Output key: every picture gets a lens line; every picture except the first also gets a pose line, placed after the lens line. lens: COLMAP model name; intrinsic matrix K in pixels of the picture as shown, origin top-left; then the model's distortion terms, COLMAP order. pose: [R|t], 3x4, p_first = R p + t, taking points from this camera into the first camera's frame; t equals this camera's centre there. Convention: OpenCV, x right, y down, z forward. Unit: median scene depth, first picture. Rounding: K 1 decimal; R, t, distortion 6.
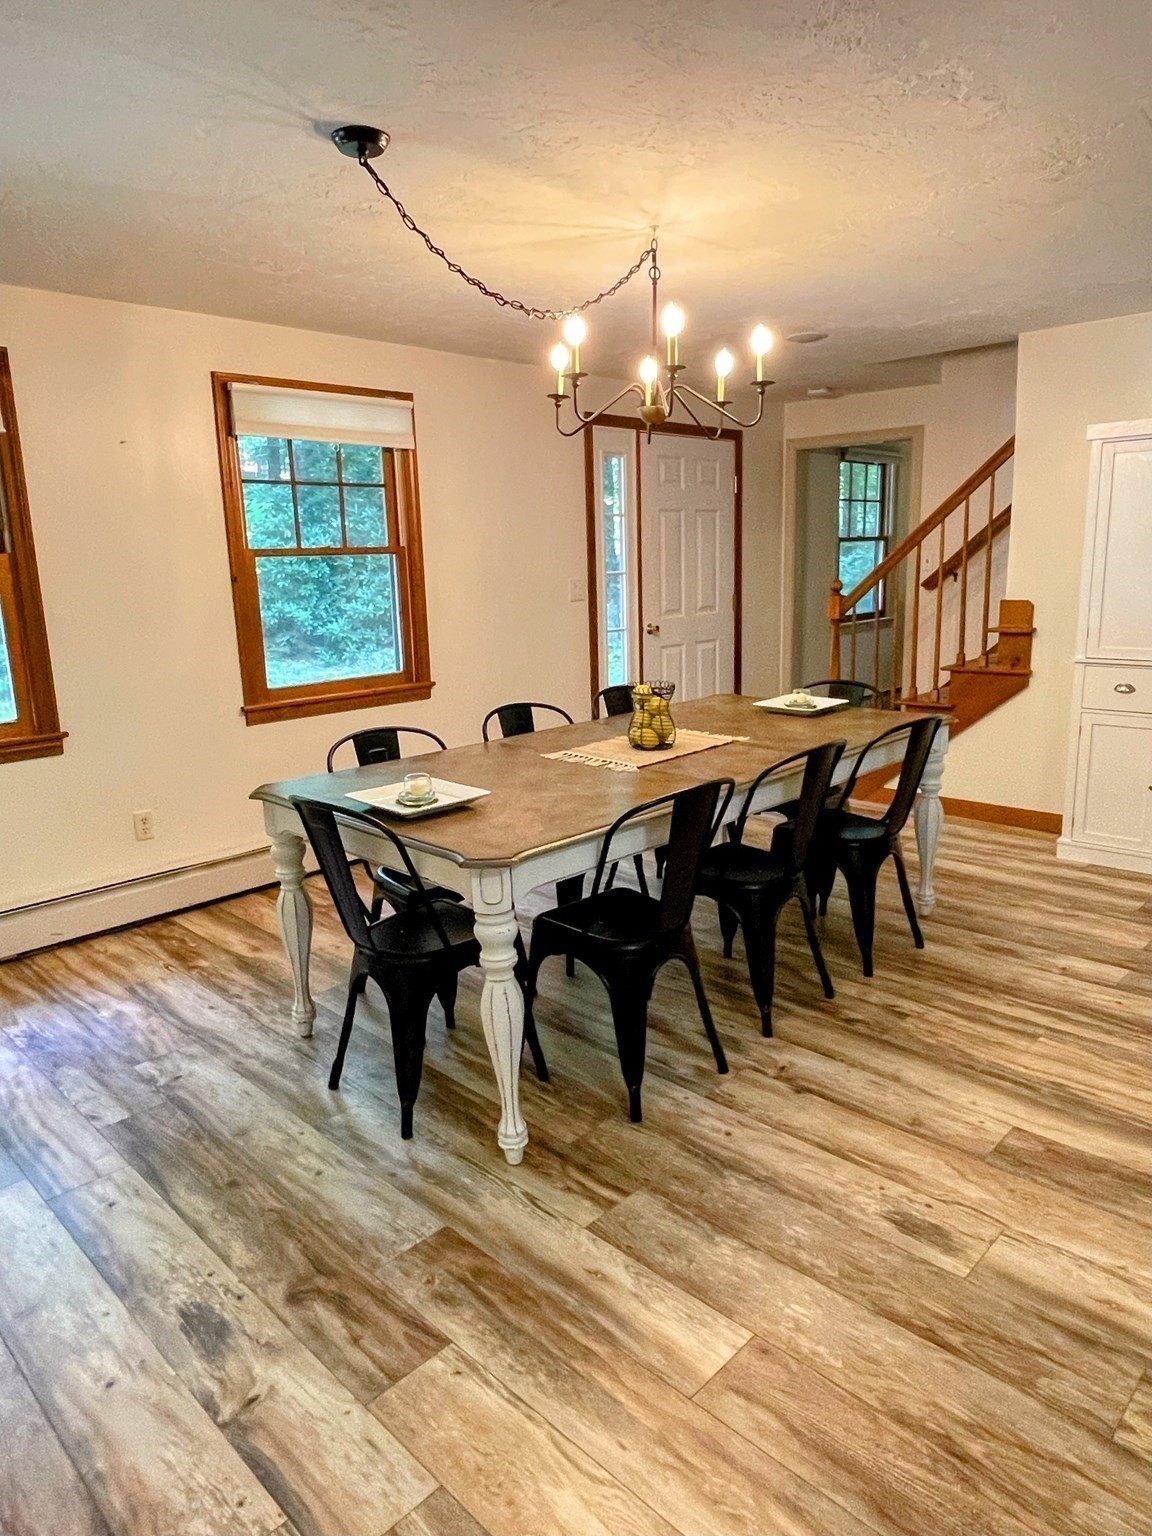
lens RADIAL K [[942.1, 0, 576.0], [0, 942.1, 768.0], [0, 0, 1]] dist [0.025896, -0.067738]
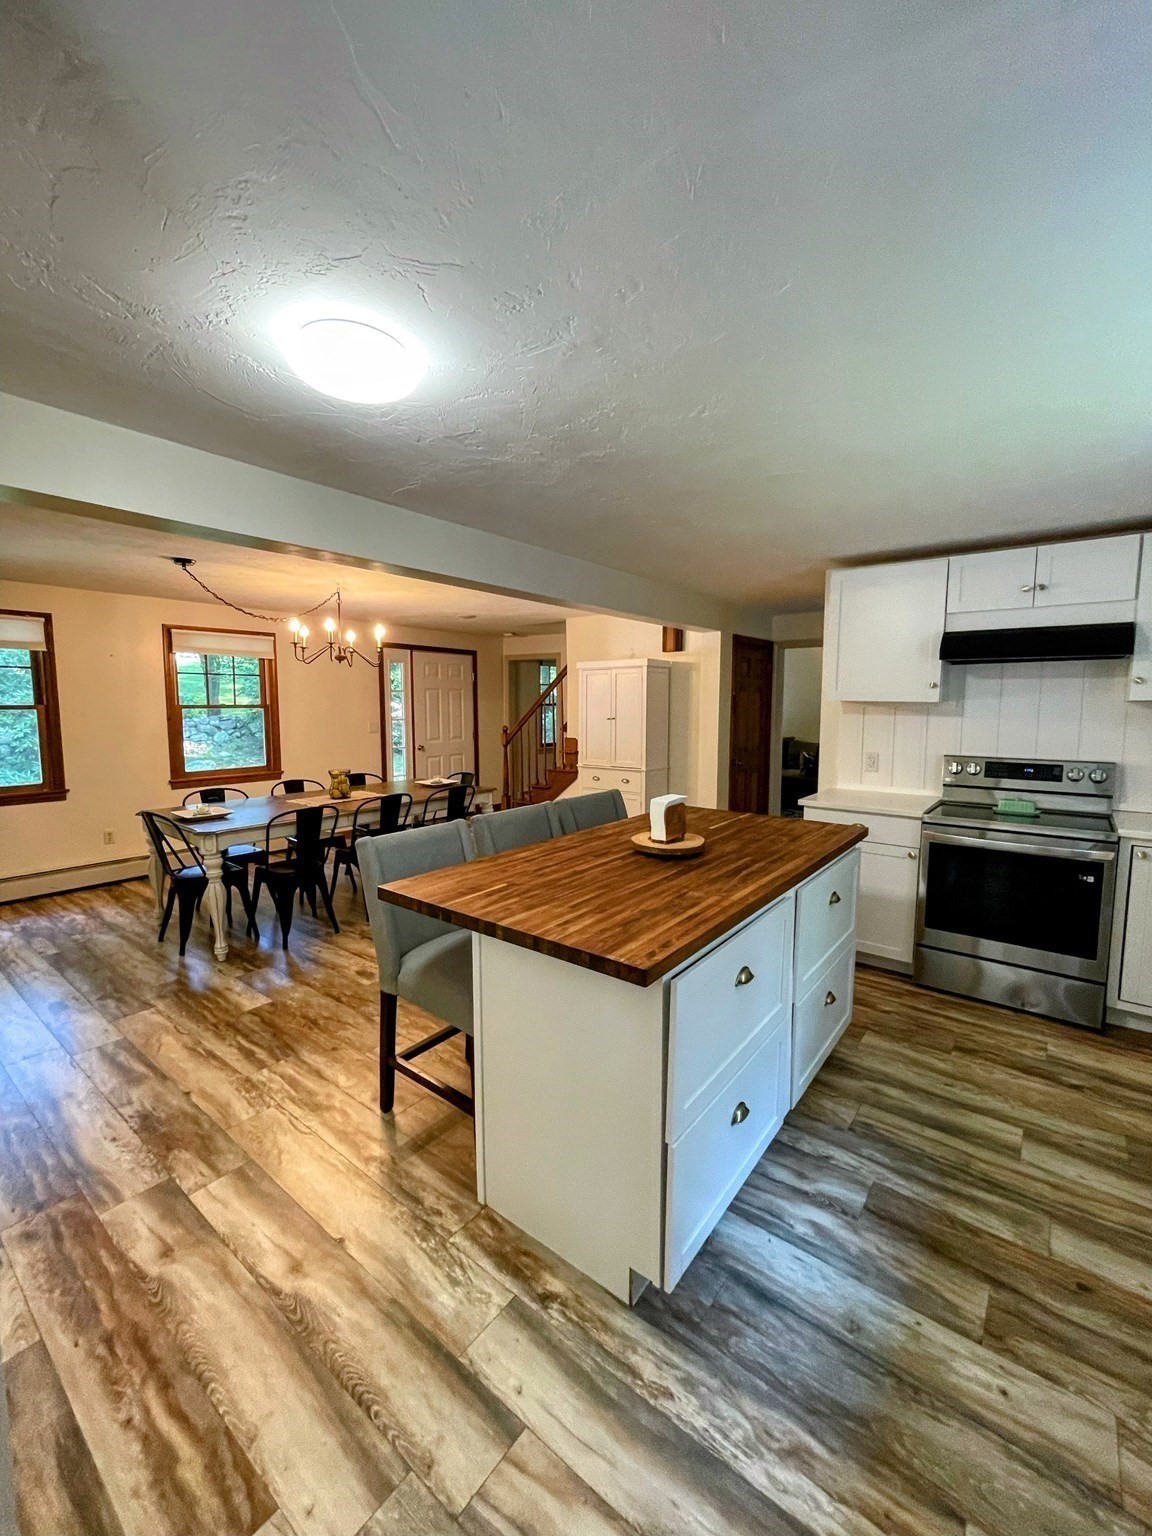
lens RADIAL K [[614.1, 0, 576.0], [0, 614.1, 768.0], [0, 0, 1]] dist [0.002061, 0.000637]
pose [[0.994090, 0.020628, 0.106586, 0.501093], [-0.008251, 0.993299, -0.115279, 0.073359], [-0.108250, 0.113718, 0.987598, -0.548205]]
